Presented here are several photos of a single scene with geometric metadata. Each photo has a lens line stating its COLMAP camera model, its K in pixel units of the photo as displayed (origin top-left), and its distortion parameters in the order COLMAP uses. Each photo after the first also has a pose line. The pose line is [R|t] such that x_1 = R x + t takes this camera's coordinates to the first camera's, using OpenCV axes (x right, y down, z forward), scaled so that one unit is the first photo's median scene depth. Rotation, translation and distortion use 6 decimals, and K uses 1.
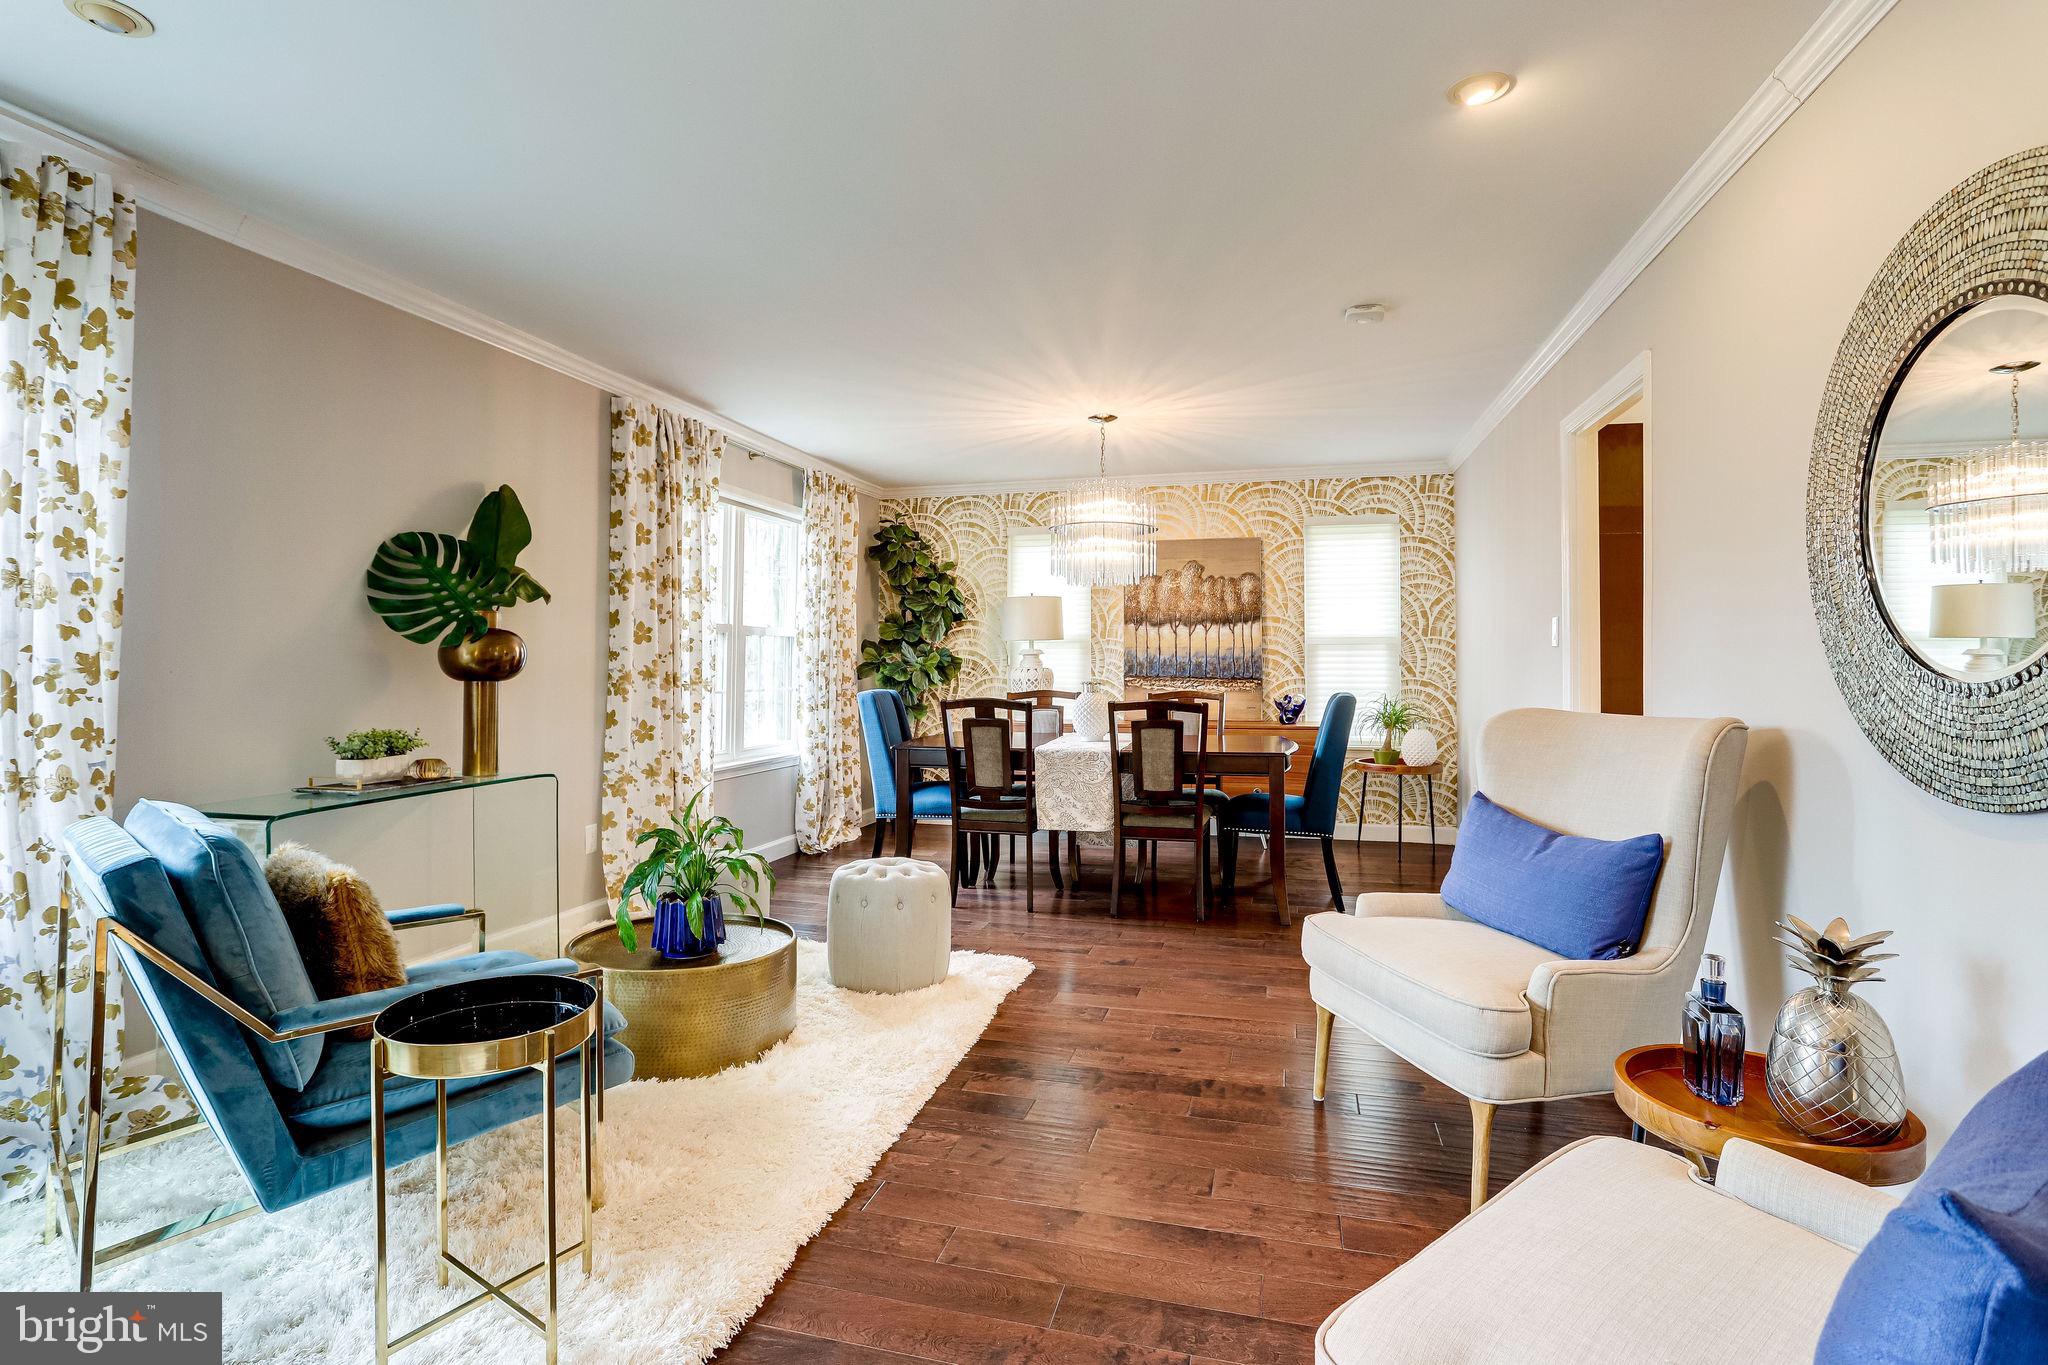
lens RADIAL K [[982.0, 0, 1012.1], [0, 982.0, 639.4], [0, 0, 1]] dist [-0.047587, 0.024005]
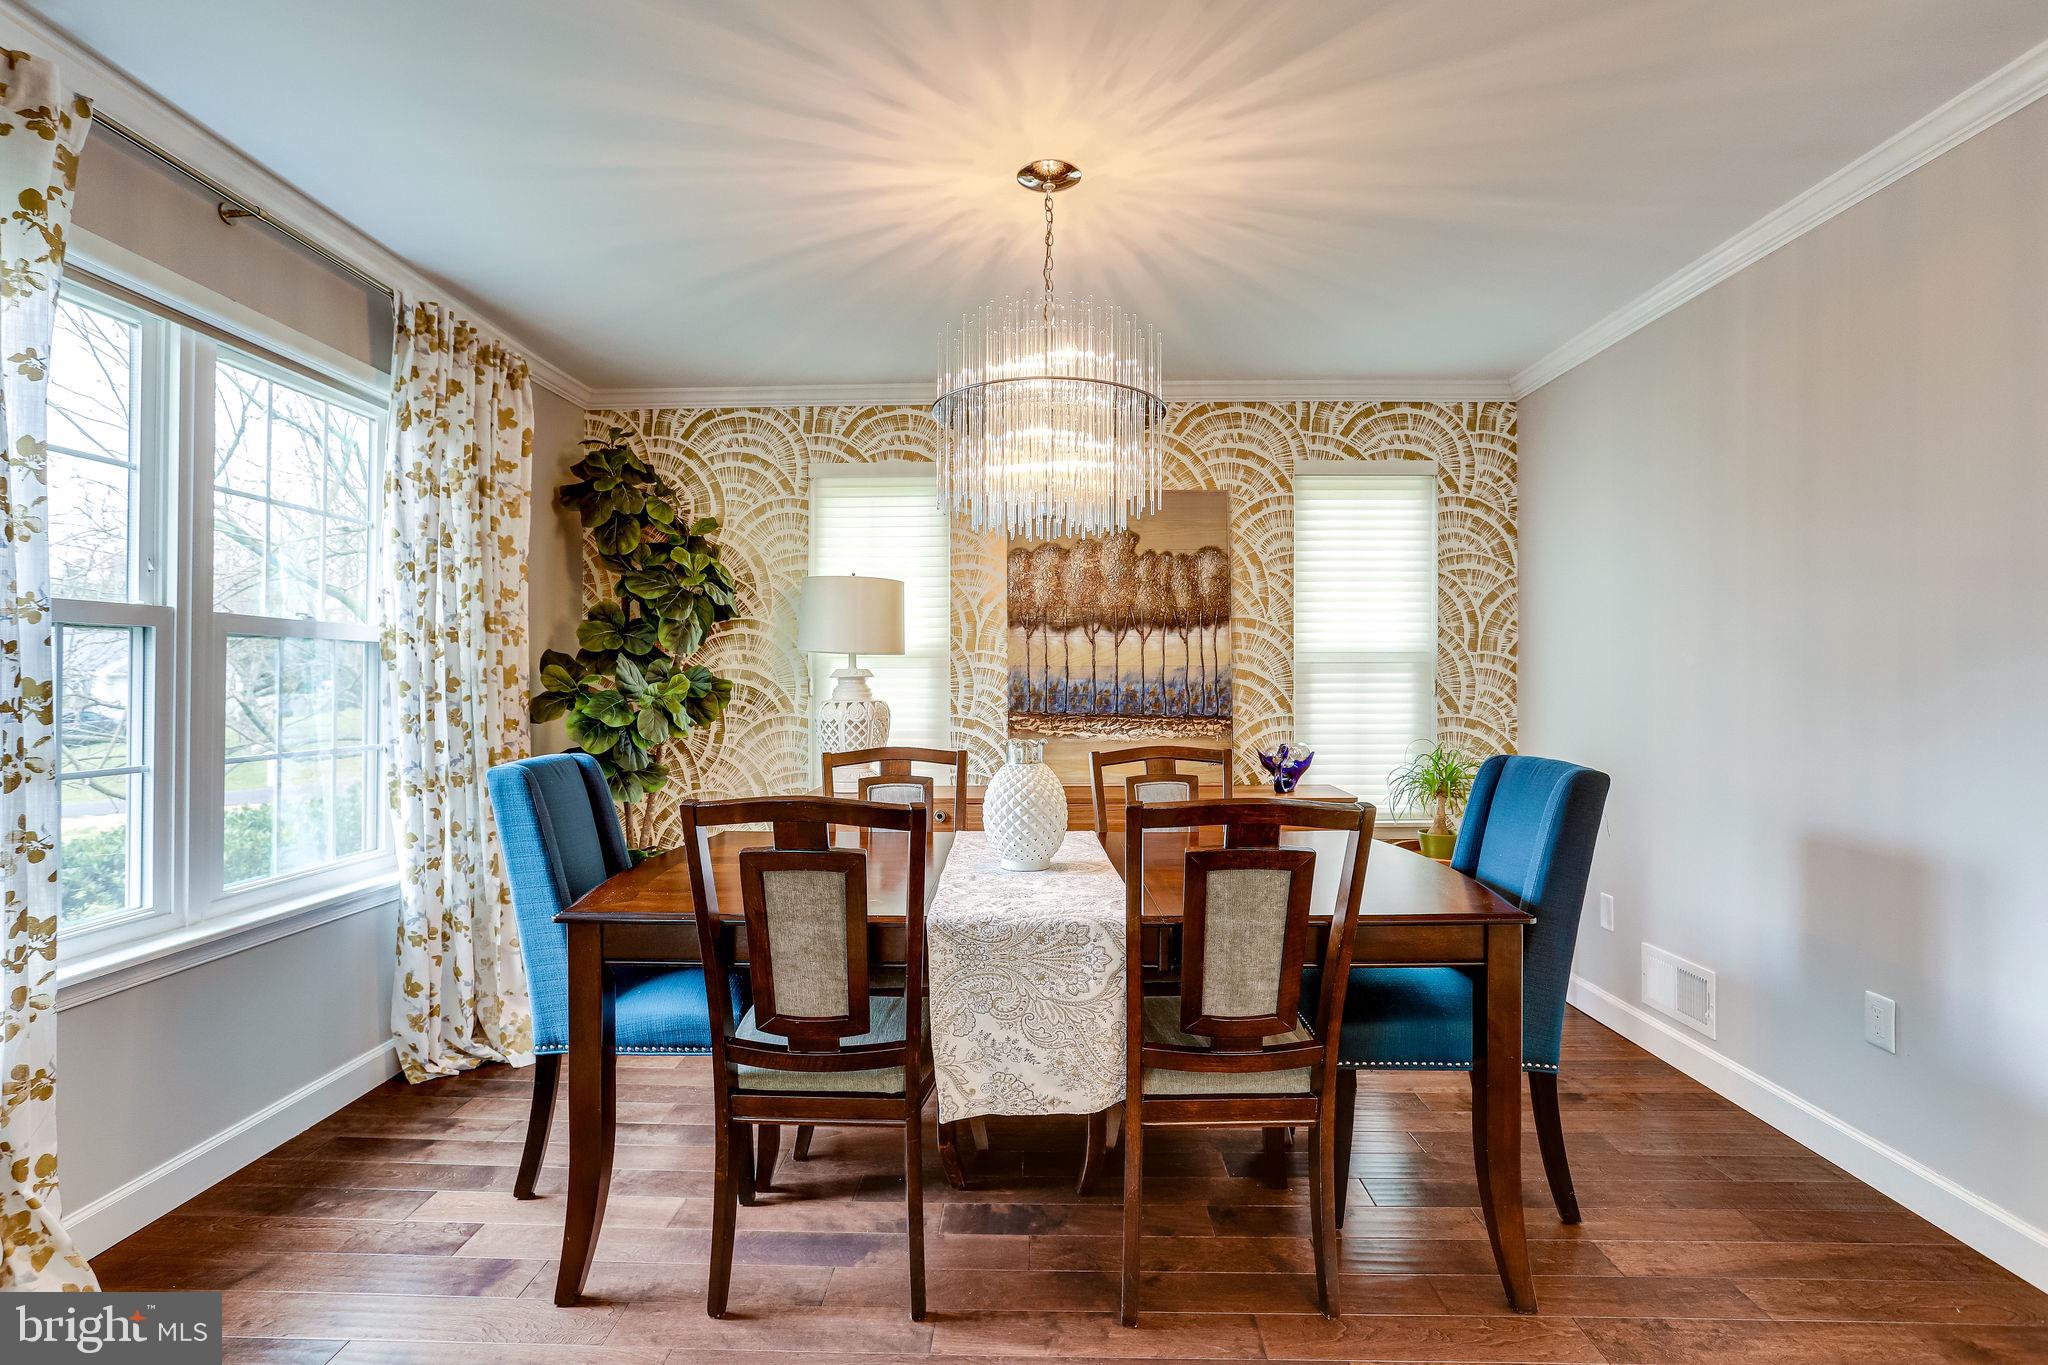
lens RADIAL K [[982.0, 0, 1016.7], [0, 982.0, 682.4], [0, 0, 1]] dist [-0.047587, 0.024005]
pose [[0.971426, -0.000142, 0.237341, -0.026395], [-0.005589, 0.999709, 0.023474, 0.004322], [-0.237275, -0.024129, 0.971143, 0.439510]]
